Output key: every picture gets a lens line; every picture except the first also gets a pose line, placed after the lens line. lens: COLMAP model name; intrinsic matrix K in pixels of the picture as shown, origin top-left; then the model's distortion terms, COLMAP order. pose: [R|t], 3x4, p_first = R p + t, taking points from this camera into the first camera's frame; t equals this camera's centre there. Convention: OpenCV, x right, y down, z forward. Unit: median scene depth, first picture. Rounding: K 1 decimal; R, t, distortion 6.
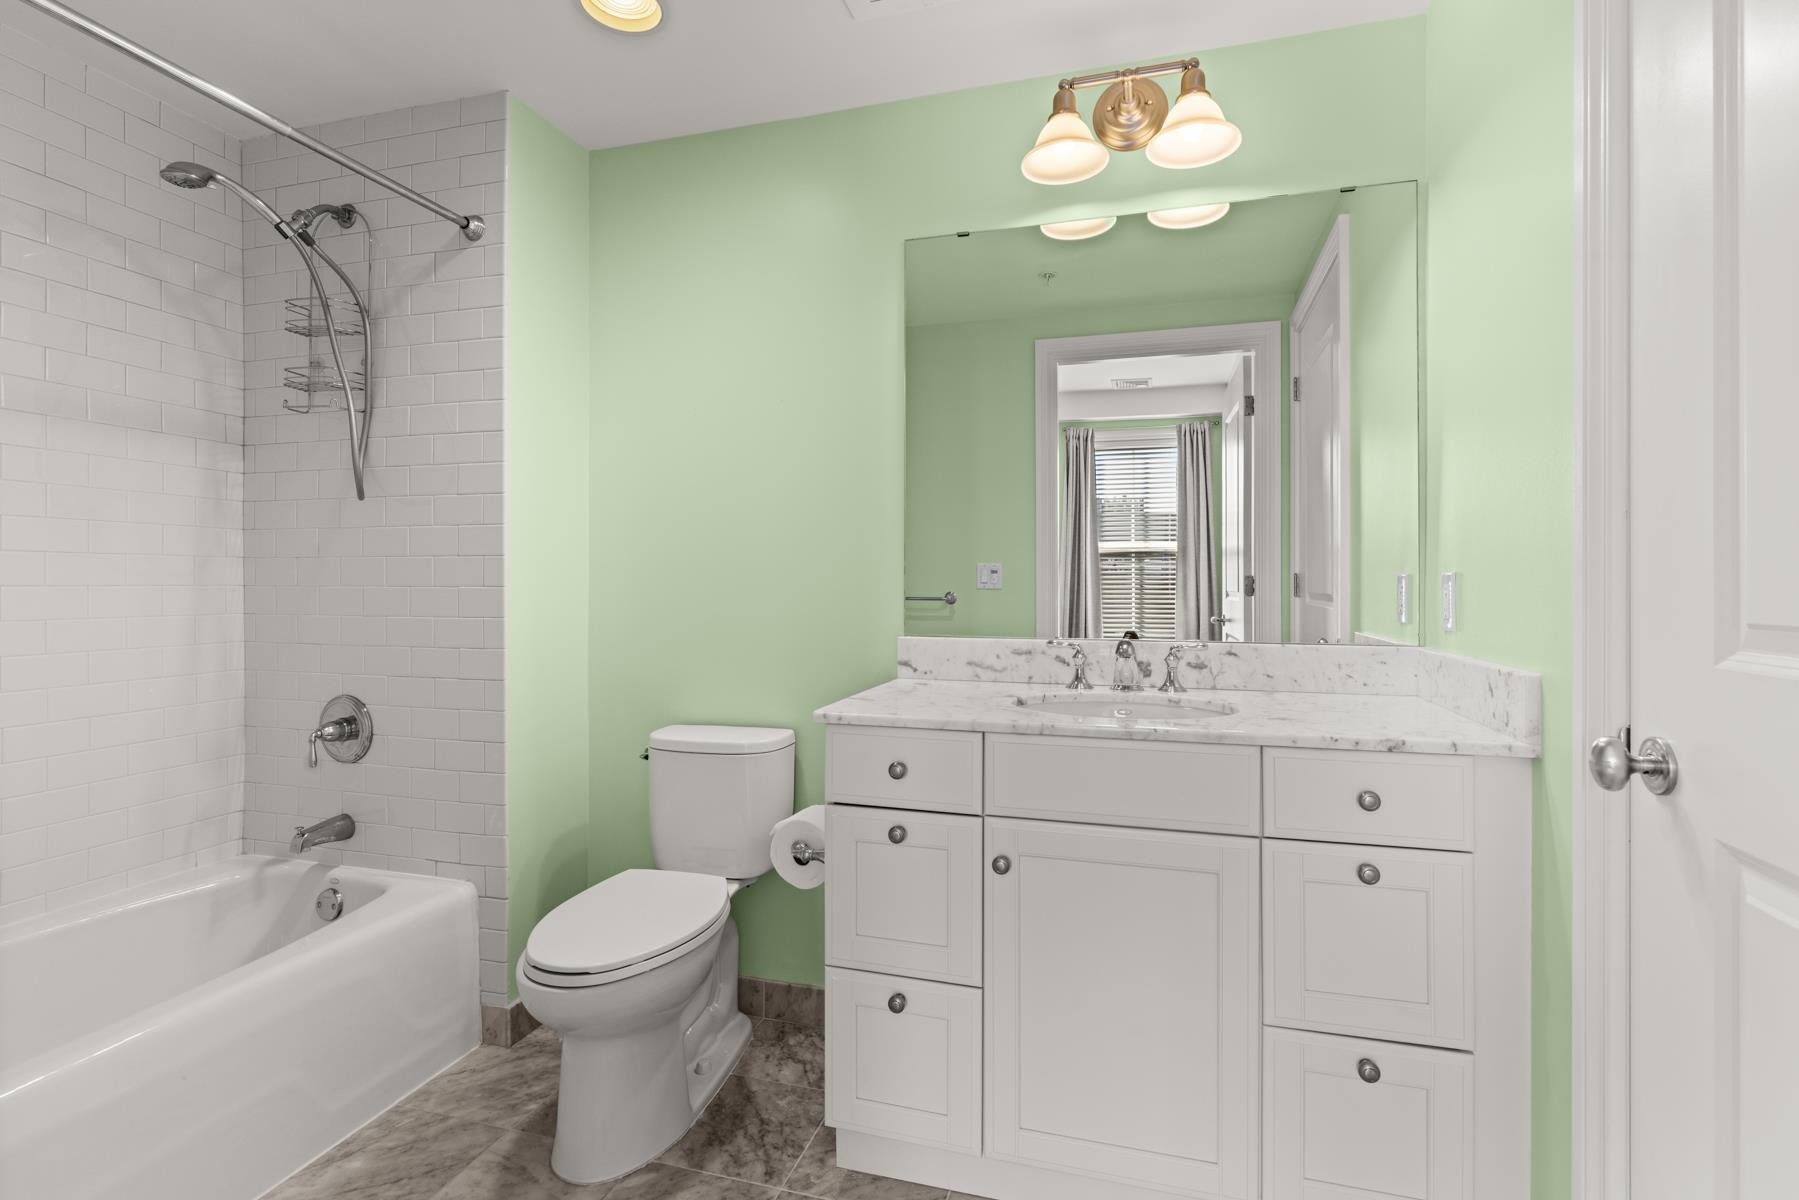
lens RADIAL K [[850.4, 0, 907.8], [0, 850.4, 582.1], [0, 0, 1]] dist [0.002633, 0.000155]
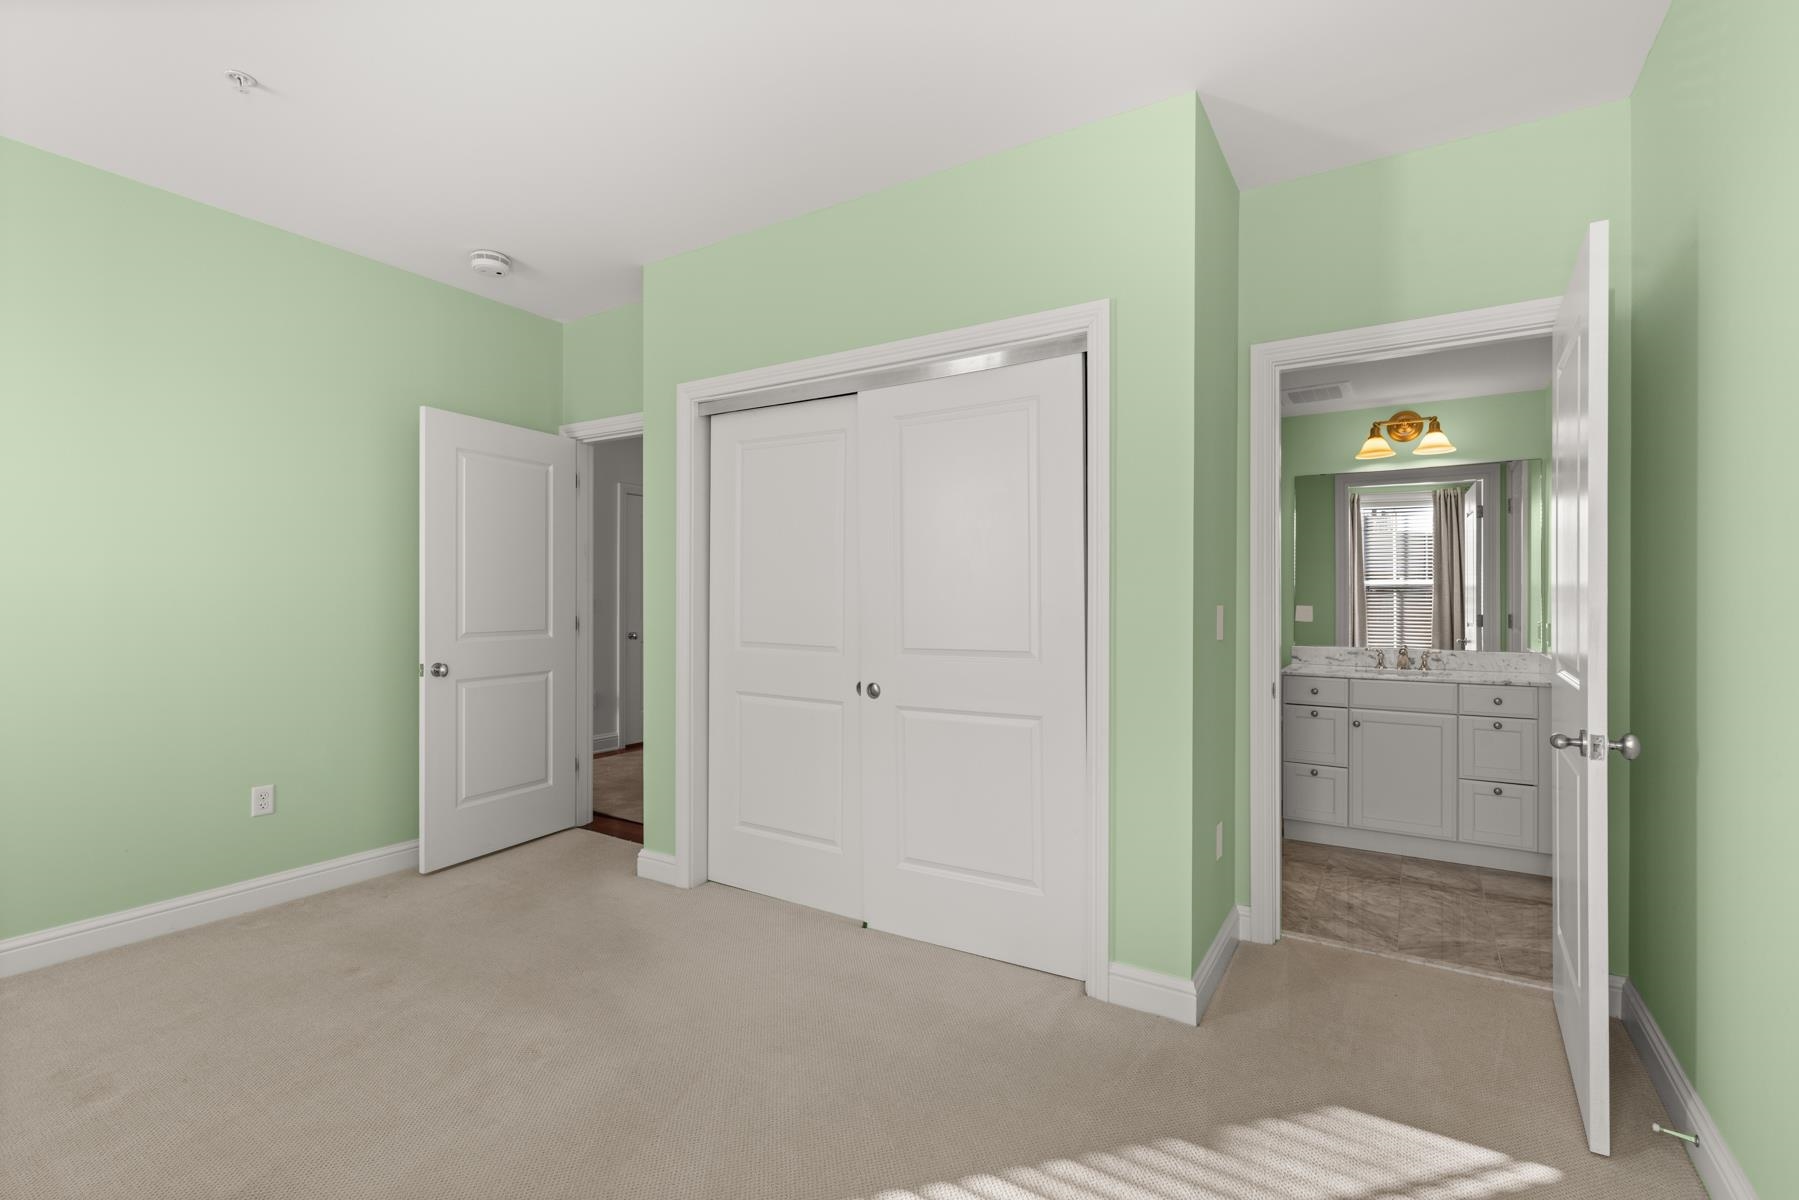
lens RADIAL K [[819.2, 0, 892.5], [0, 819.2, 597.2], [0, 0, 1]] dist [0.002149, -0.000159]
pose [[0.960872, 0.001932, -0.276988, -0.484767], [-0.002022, 0.999998, -0.000038, -0.073625], [0.276987, 0.000597, 0.960873, -1.616170]]
